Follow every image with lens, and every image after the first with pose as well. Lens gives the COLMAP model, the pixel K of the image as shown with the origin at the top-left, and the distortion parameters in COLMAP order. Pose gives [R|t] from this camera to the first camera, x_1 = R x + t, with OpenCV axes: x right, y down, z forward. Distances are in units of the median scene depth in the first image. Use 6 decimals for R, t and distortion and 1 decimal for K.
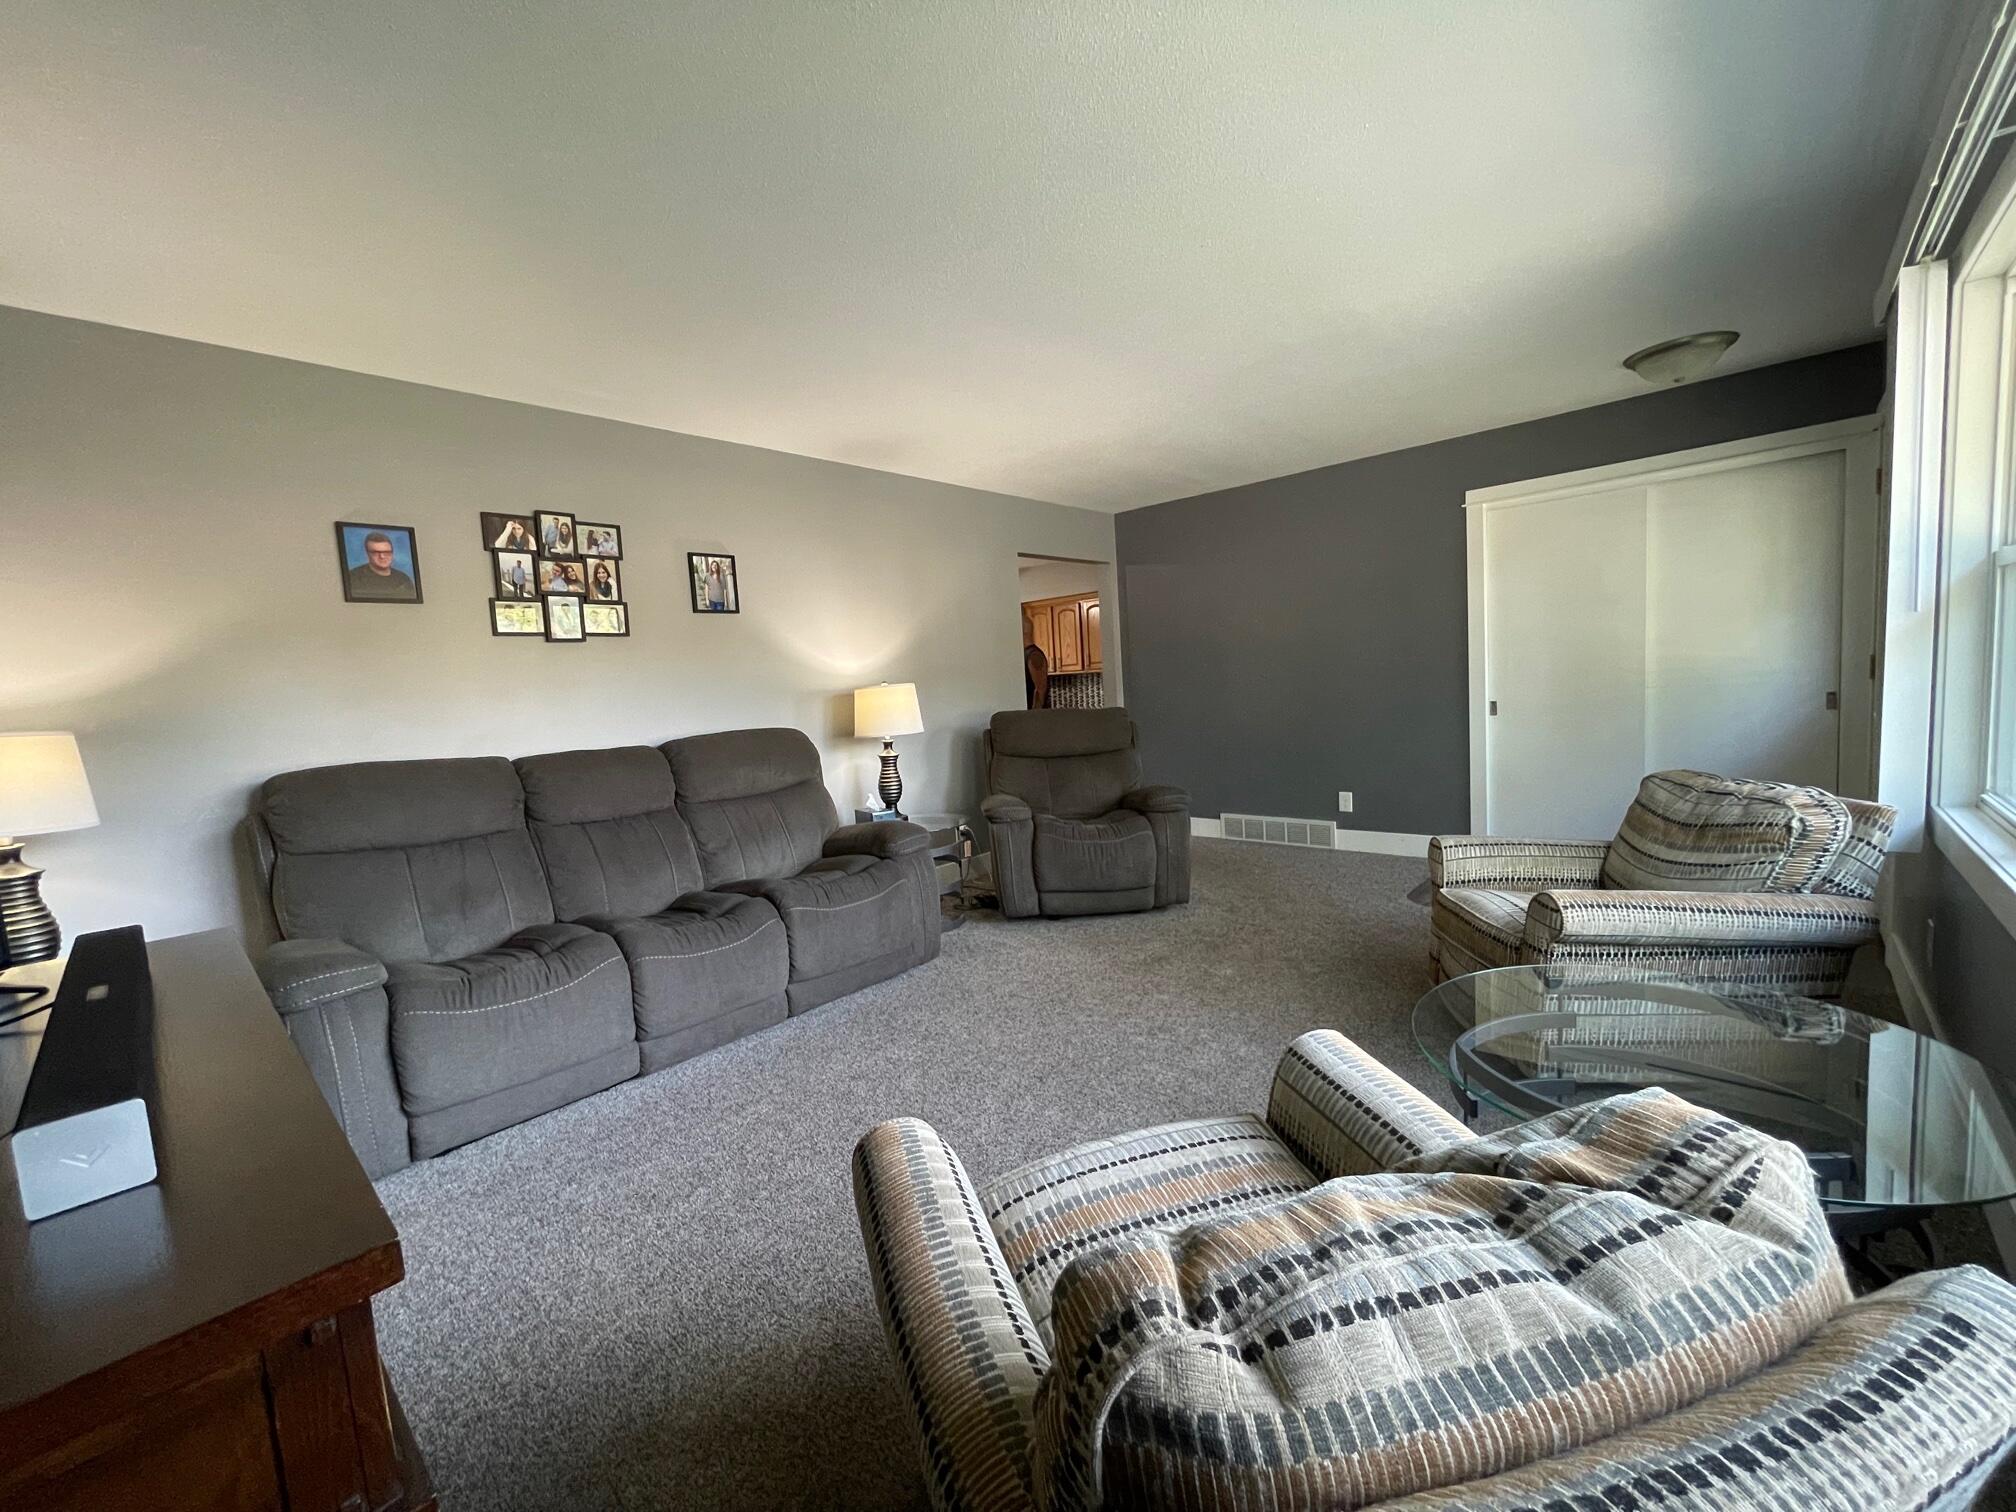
lens RADIAL K [[813.9, 0, 1006.7], [0, 813.9, 752.9], [0, 0, 1]] dist [-0.002458, 0.001895]
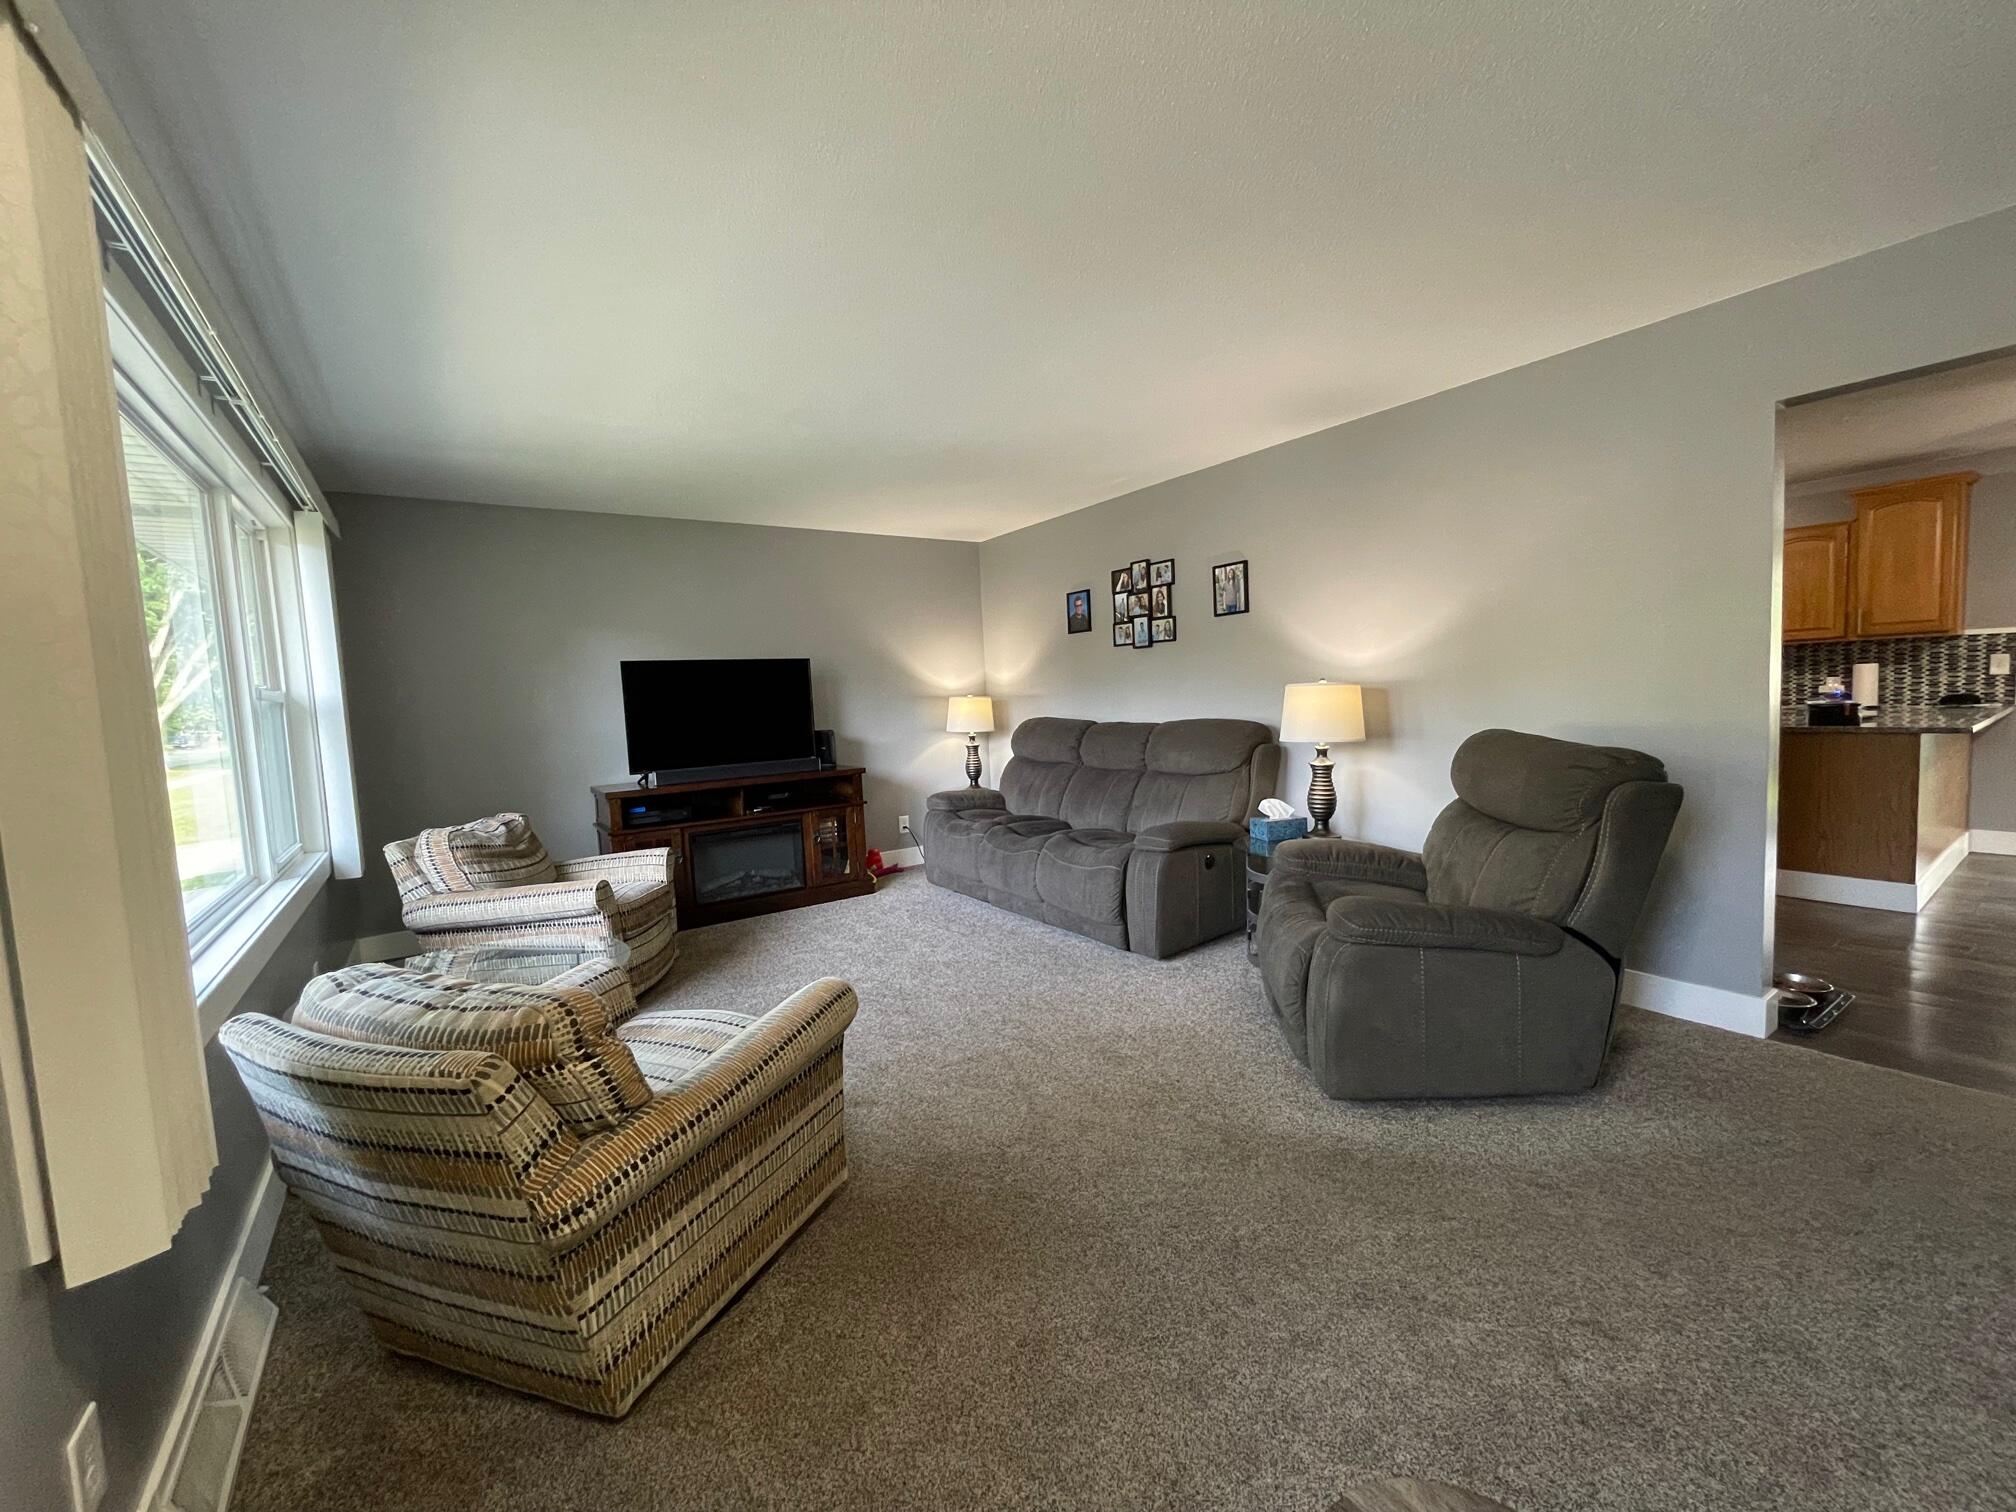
lens RADIAL K [[813.9, 0, 1017.0], [0, 813.9, 751.5], [0, 0, 1]] dist [-0.002458, 0.001895]
pose [[-0.201980, 0.129454, -0.970797, 0.958187], [-0.042665, 0.989122, 0.140774, -0.149229], [0.978460, 0.069852, -0.194260, 1.077023]]
